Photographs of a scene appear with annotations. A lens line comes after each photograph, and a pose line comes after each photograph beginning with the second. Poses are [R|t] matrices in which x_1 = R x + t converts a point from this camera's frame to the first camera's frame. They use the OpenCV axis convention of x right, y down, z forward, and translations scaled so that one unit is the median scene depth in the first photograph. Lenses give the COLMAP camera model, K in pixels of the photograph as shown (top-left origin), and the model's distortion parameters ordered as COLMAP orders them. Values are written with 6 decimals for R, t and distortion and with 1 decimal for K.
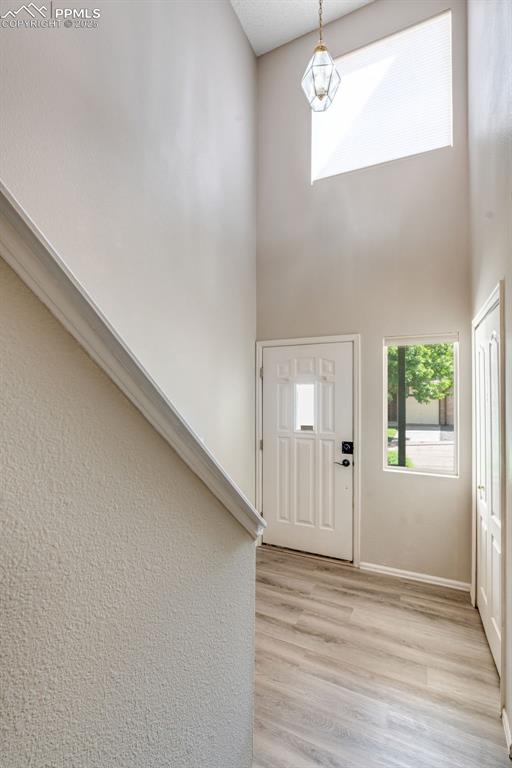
lens RADIAL K [[340.3, 0, 253.9], [0, 340.3, 385.1], [0, 0, 1]] dist [-0.013079, 0.001175]
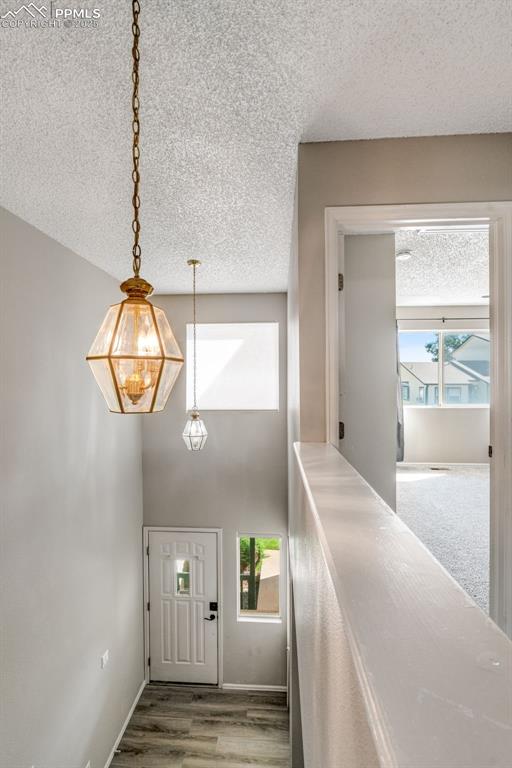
lens RADIAL K [[340.3, 0, 257.8], [0, 340.3, 383.4], [0, 0, 1]] dist [-0.013079, 0.001175]
pose [[0.924173, -0.007244, 0.381906, -0.086717], [0.001897, 0.999895, 0.014377, -0.766742], [-0.381970, -0.012562, 0.924089, -0.365853]]
